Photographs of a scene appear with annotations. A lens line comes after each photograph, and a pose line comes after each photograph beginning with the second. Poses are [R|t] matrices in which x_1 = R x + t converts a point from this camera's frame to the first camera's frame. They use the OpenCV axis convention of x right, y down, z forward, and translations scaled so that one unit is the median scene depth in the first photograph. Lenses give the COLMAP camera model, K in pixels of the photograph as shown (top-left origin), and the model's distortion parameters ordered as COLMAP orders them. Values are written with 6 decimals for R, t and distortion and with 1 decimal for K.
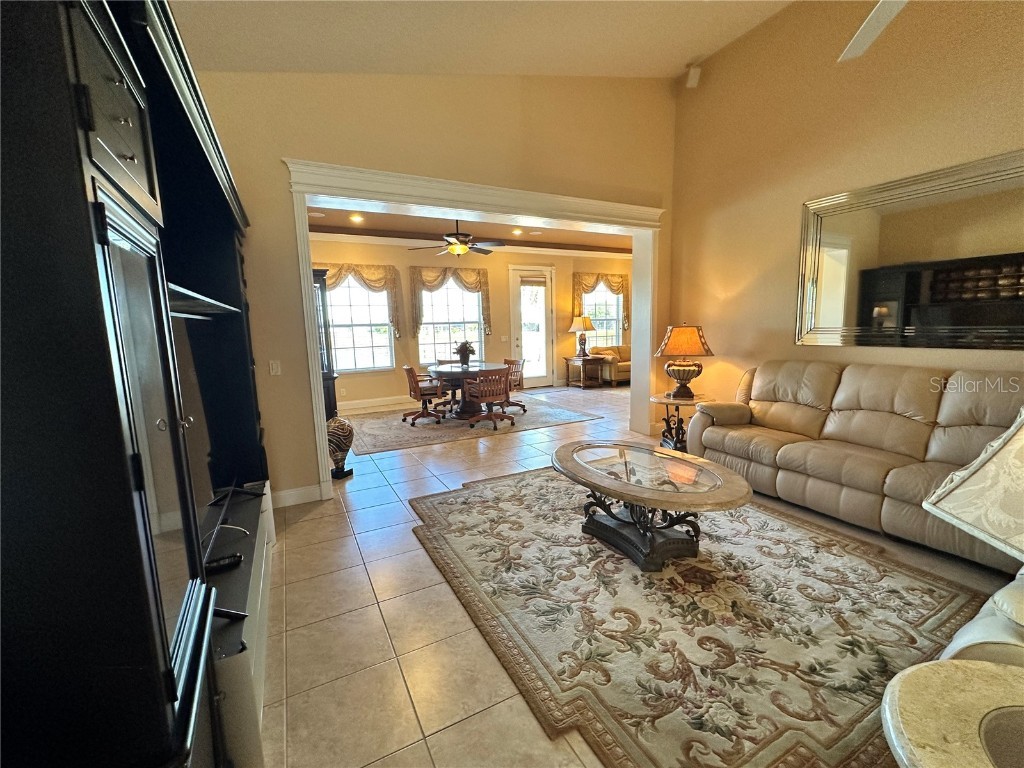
lens RADIAL K [[418.5, 0, 506.7], [0, 418.5, 378.6], [0, 0, 1]] dist [-0.001128, 0.000438]
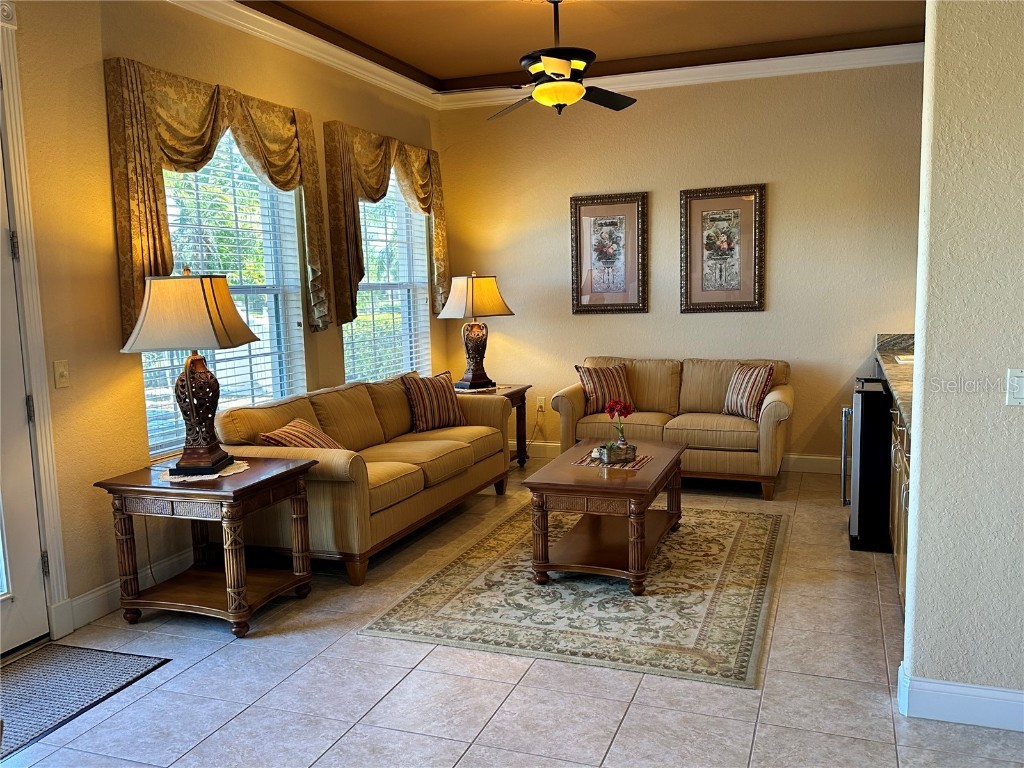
lens RADIAL K [[875.2, 0, 500.2], [0, 875.2, 388.3], [0, 0, 1]] dist [0.070628, -0.075295]
pose [[0.757554, -0.083608, 0.647396, 0.015290], [0.109039, 0.994037, 0.000782, -0.090615], [-0.643601, 0.069999, 0.762154, 0.679011]]
